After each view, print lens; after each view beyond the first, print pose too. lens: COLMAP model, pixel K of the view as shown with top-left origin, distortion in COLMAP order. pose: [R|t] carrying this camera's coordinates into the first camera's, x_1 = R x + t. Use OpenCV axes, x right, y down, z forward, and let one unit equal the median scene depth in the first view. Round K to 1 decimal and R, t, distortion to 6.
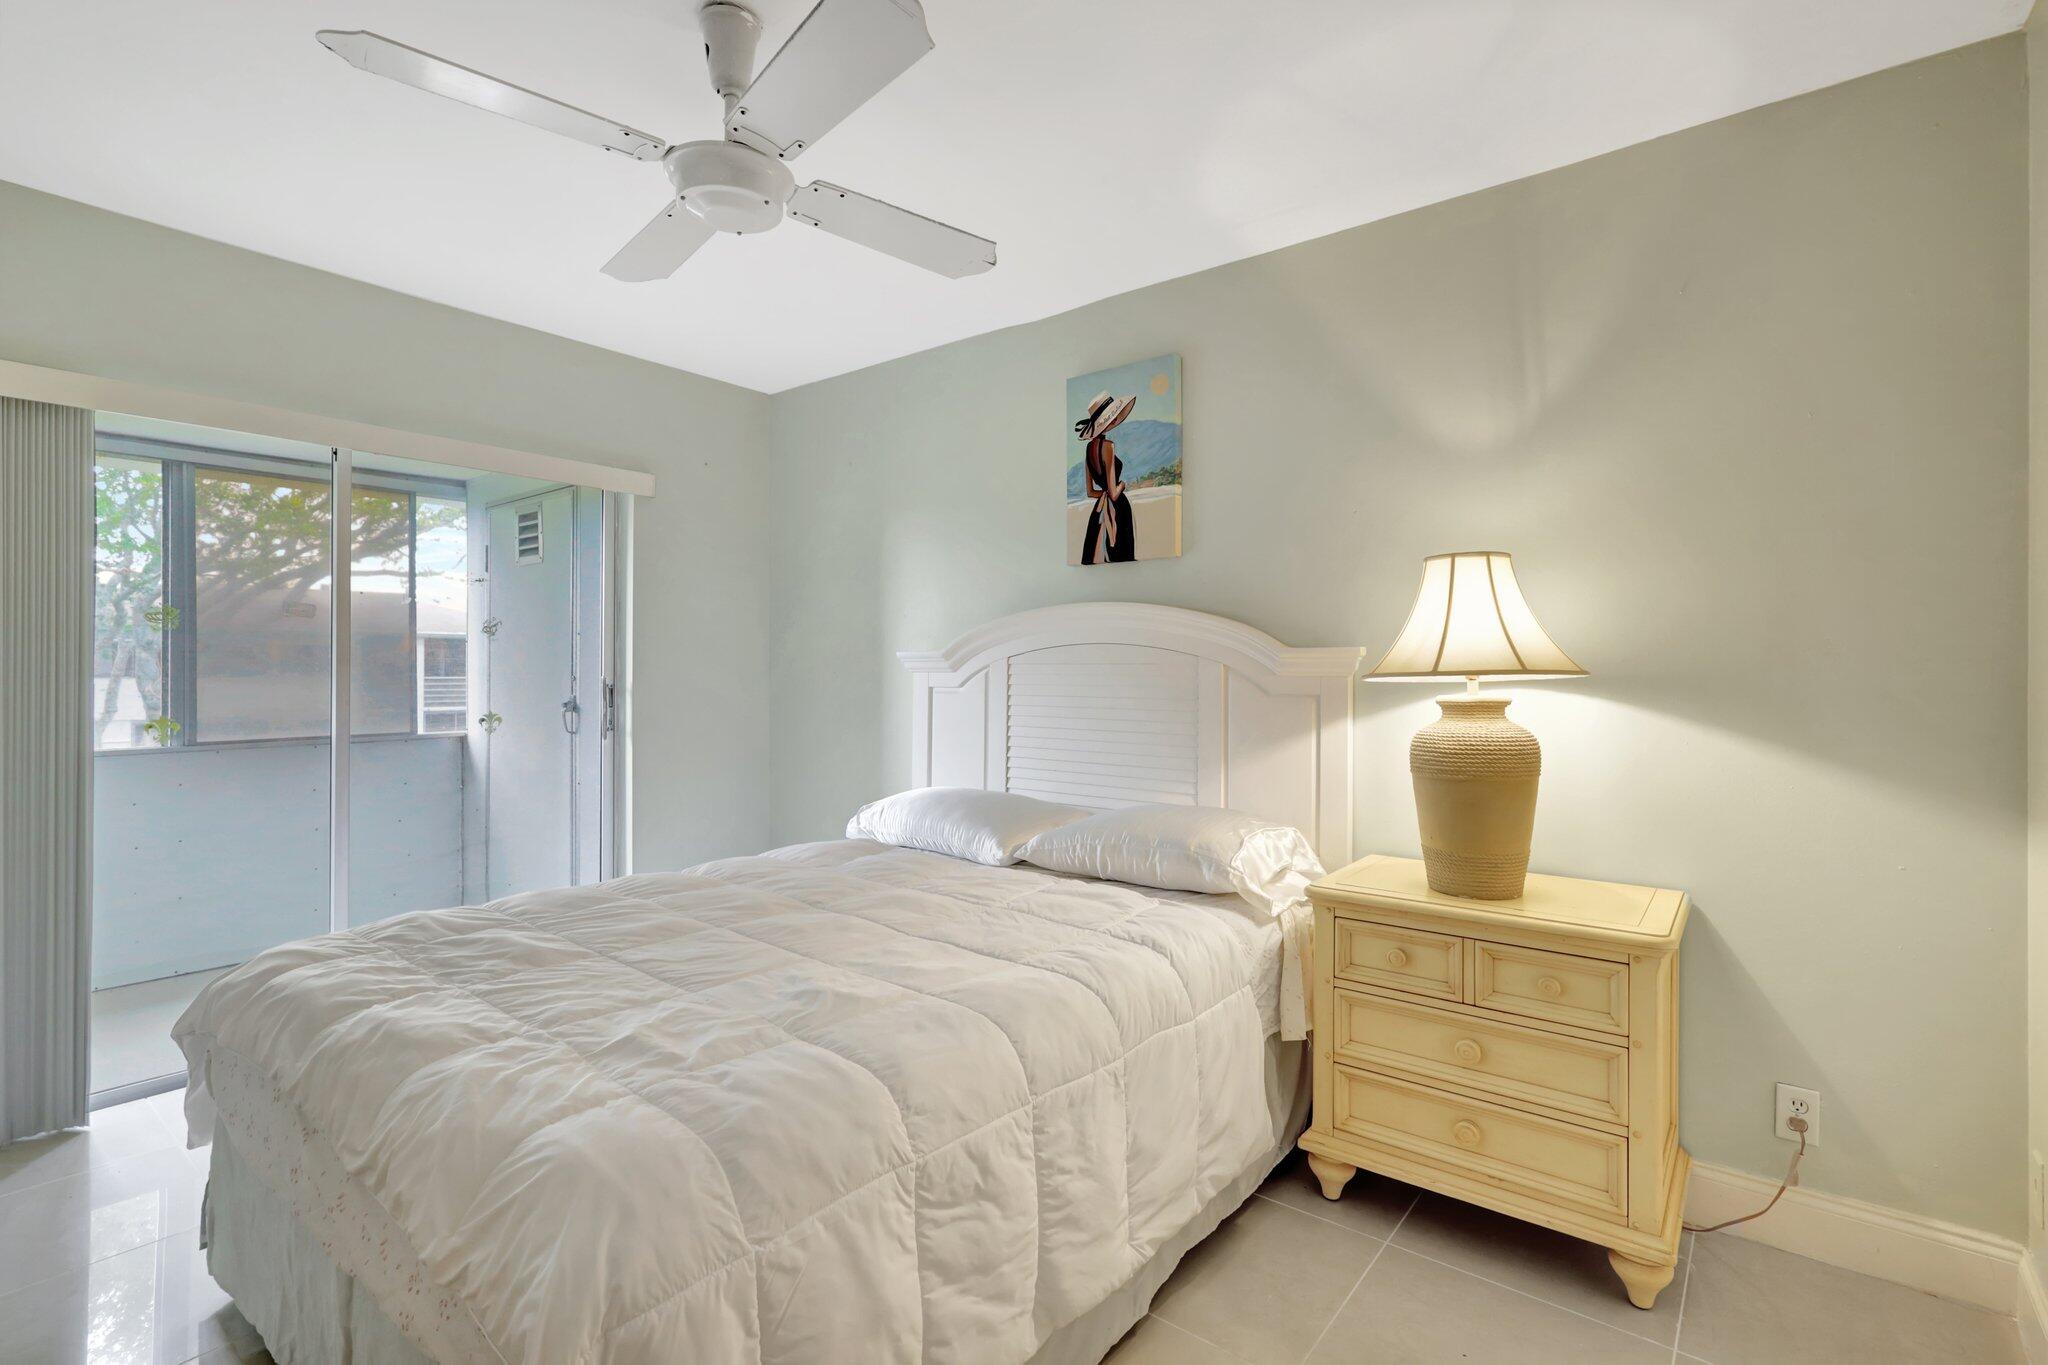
lens RADIAL K [[944.2, 0, 1017.9], [0, 944.2, 672.2], [0, 0, 1]] dist [0.000018, 0.000360]
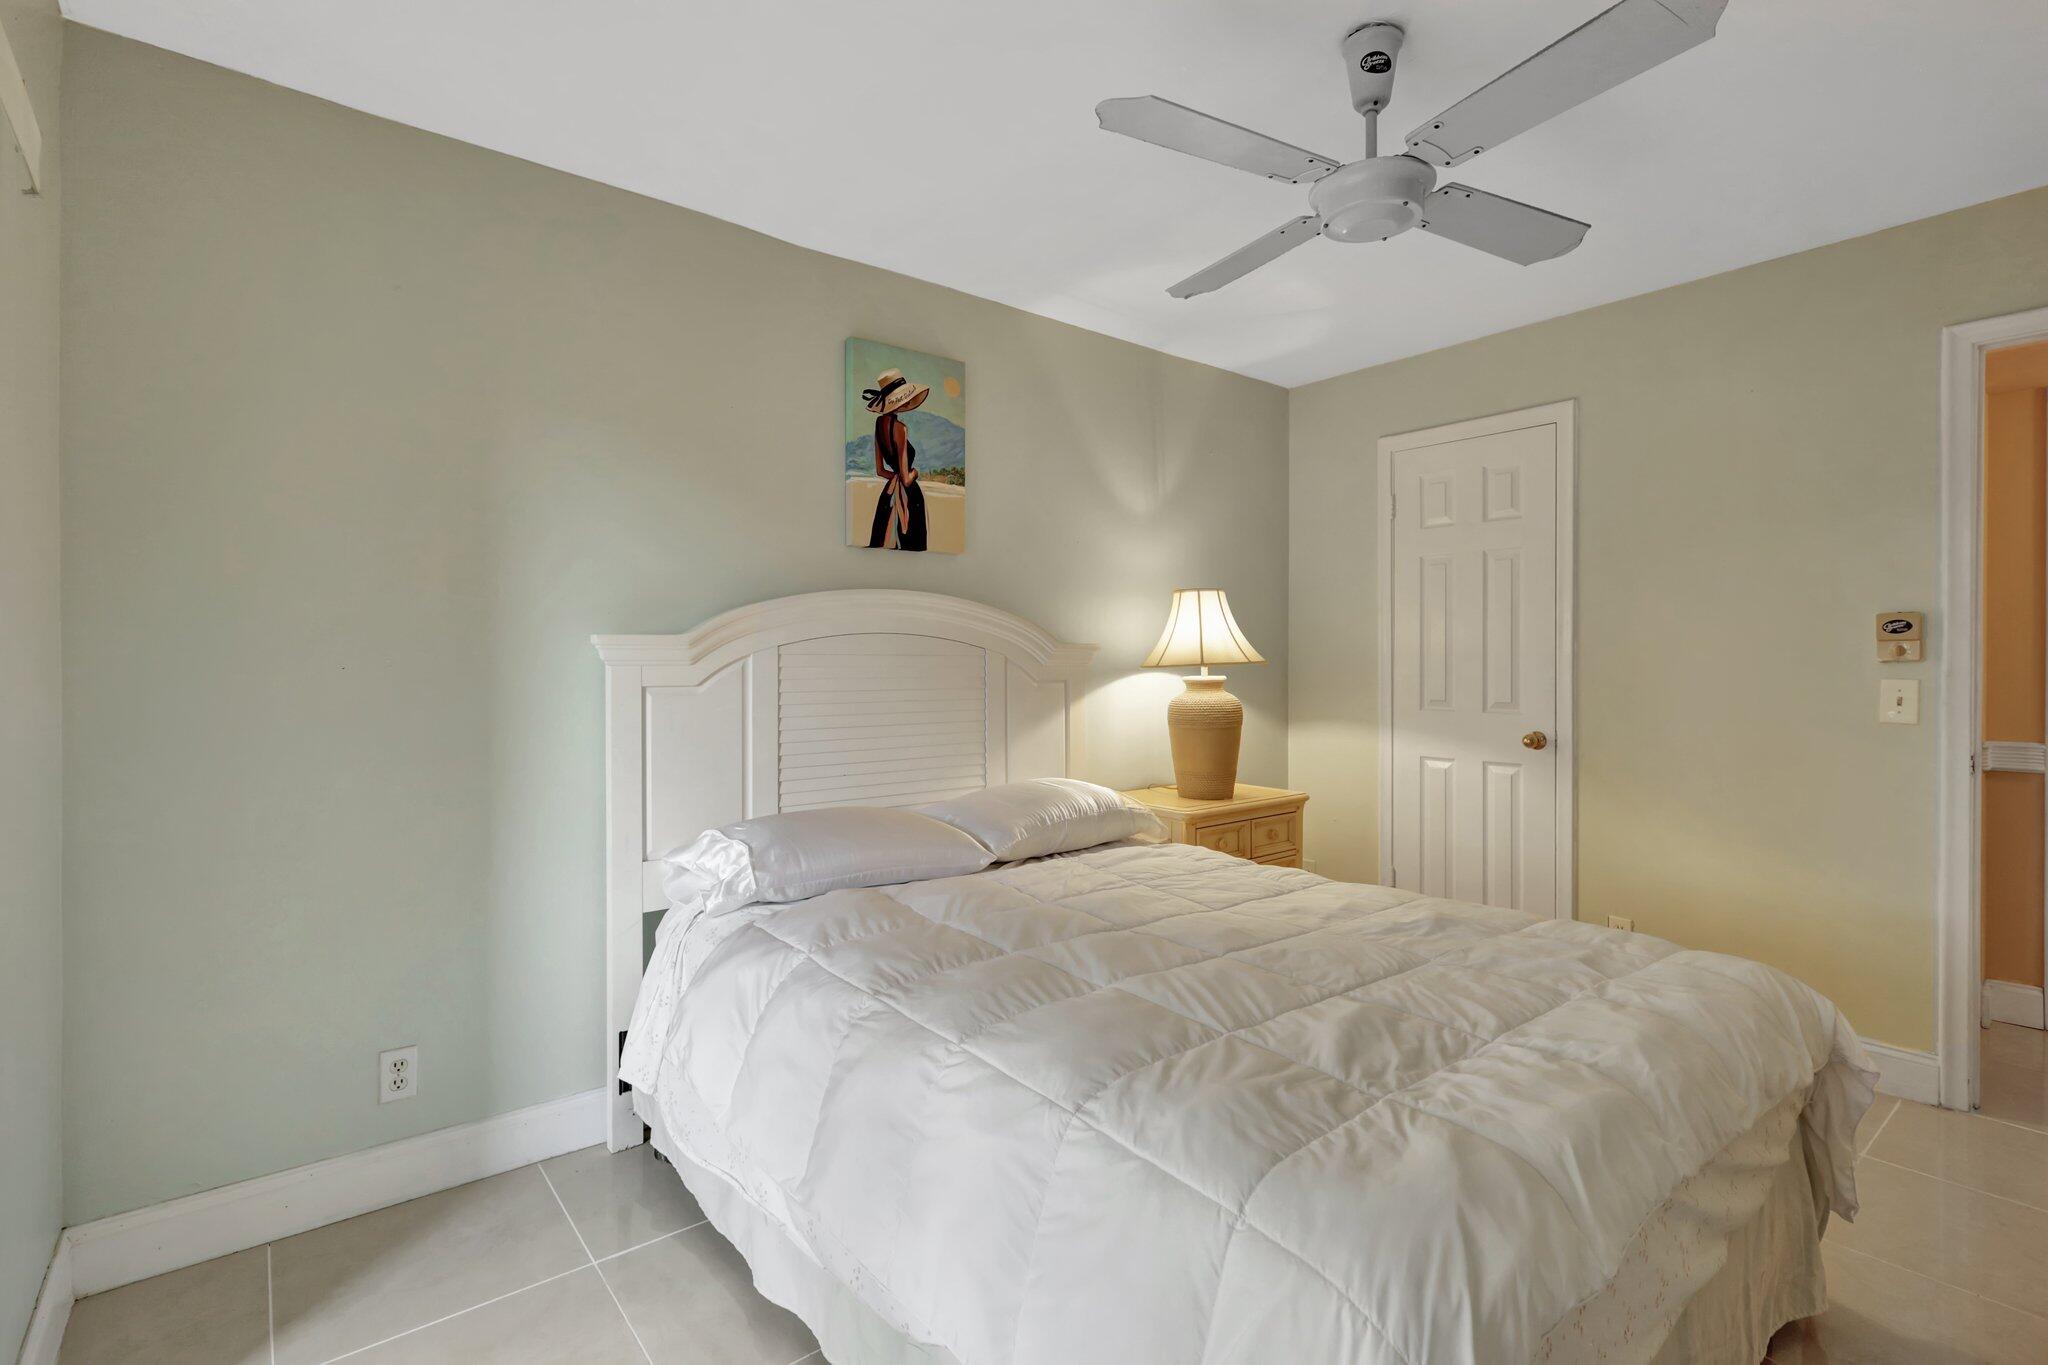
lens RADIAL K [[944.2, 0, 1013.6], [0, 944.2, 674.9], [0, 0, 1]] dist [0.000018, 0.000360]
pose [[0.216351, -0.010659, 0.976258, -0.817971], [0.006798, 0.999933, 0.009411, 0.003221], [-0.976292, 0.004600, 0.216409, 0.680350]]
